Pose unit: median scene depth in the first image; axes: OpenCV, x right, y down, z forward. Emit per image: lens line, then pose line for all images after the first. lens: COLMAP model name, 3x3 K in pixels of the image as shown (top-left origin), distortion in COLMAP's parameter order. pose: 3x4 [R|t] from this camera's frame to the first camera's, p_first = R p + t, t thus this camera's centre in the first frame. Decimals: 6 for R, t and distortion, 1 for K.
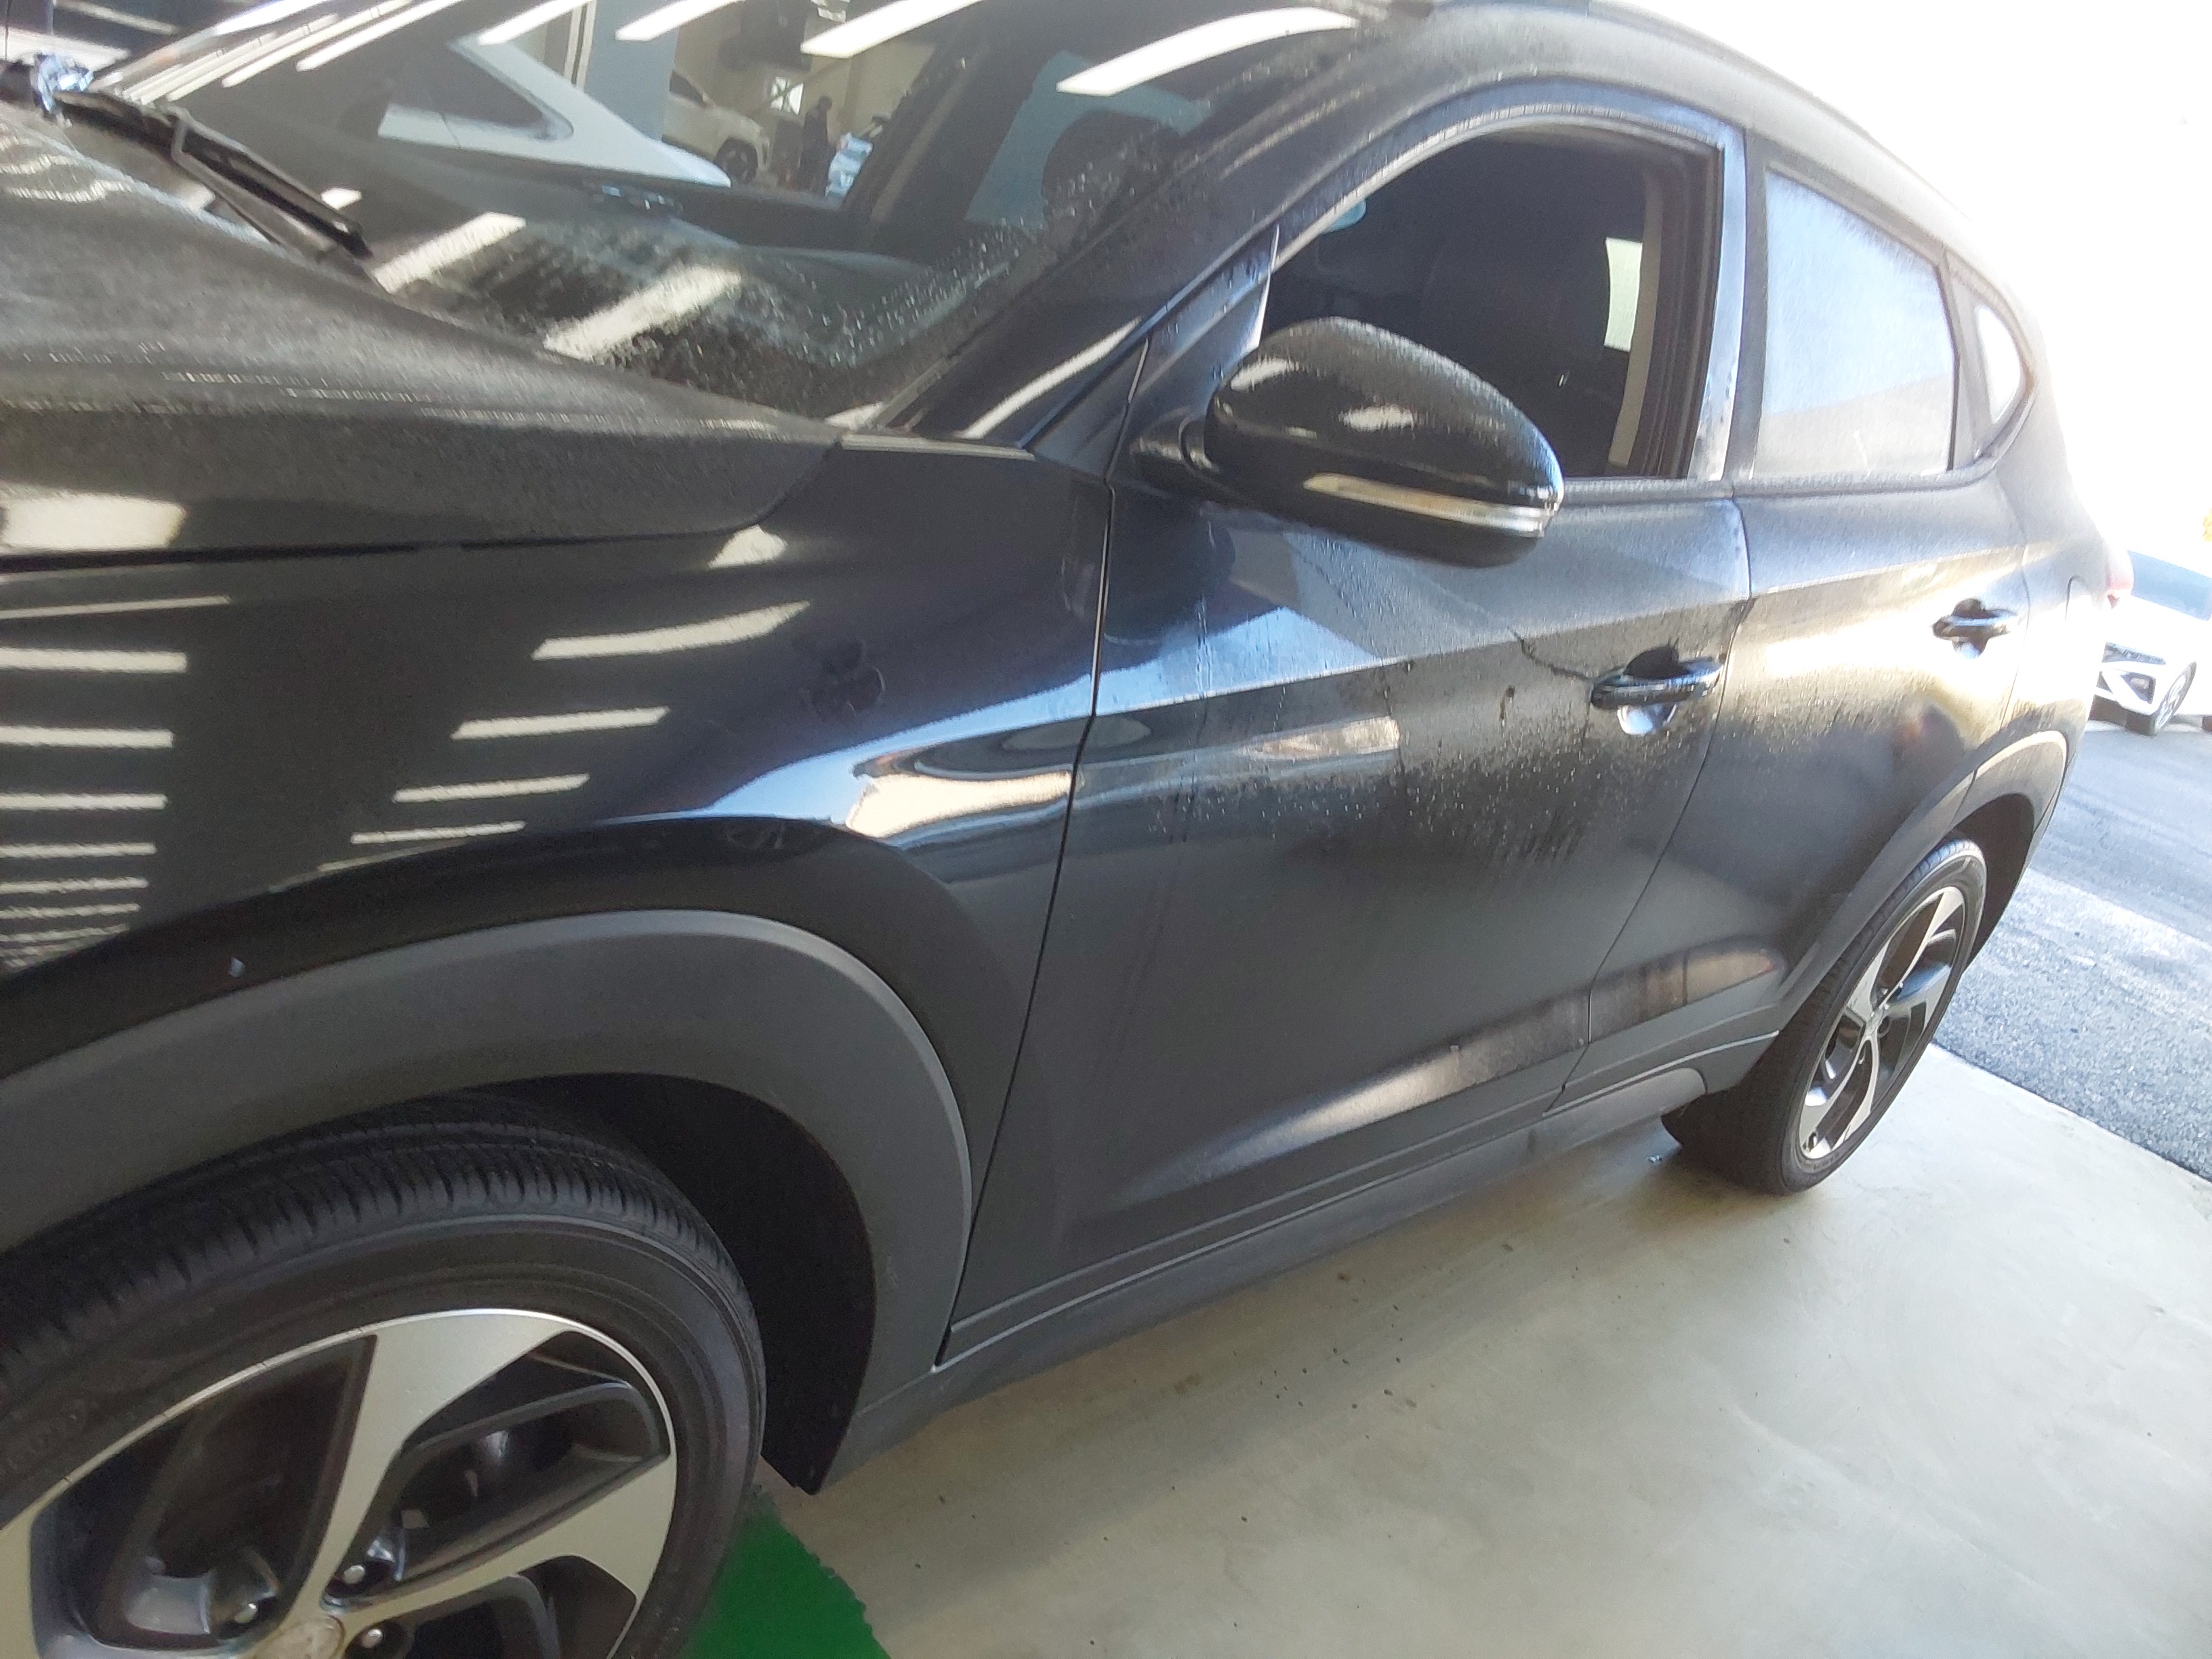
lens RADIAL K [[1742.8, 0, 1102.7], [0, 1742.8, 829.9], [0, 0, 1]] dist [0.046927, -0.065826]
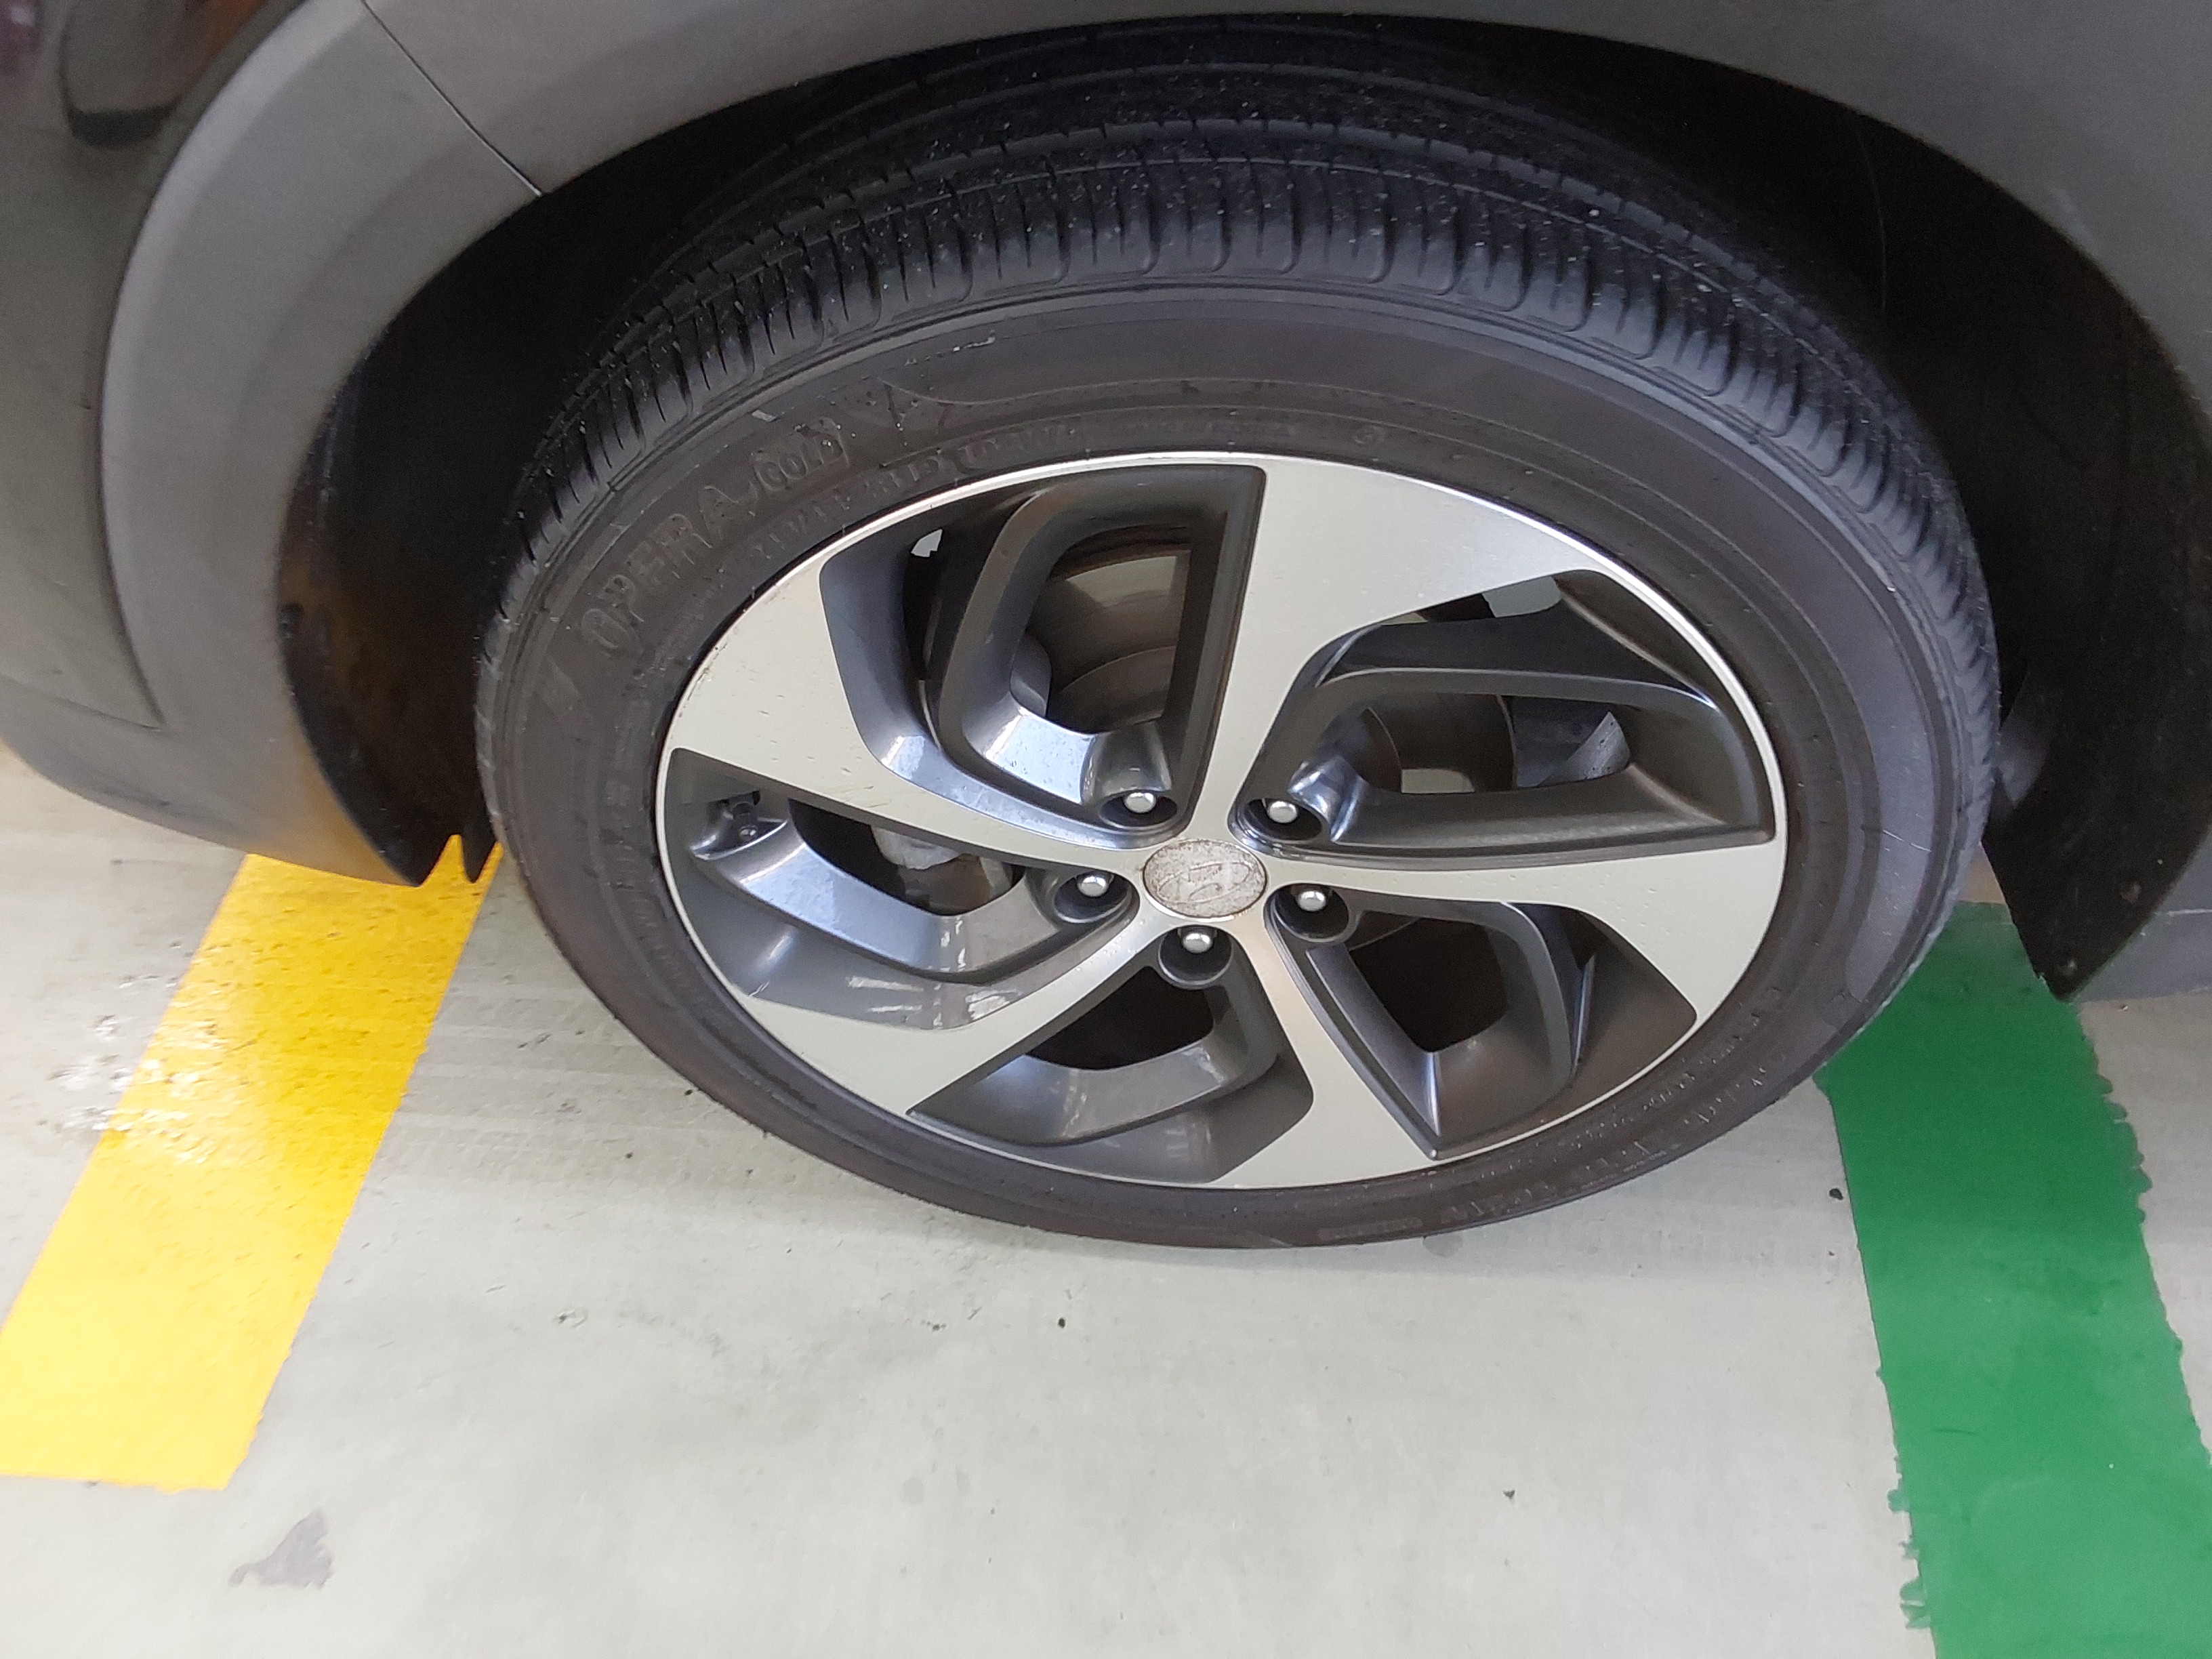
lens RADIAL K [[1742.8, 0, 1104.7], [0, 1742.8, 839.3], [0, 0, 1]] dist [0.046927, -0.065826]
pose [[0.618868, 0.385495, -0.684394, 0.029405], [-0.093494, 0.901247, 0.423098, 0.130860], [0.779911, -0.197856, 0.593795, 0.495781]]
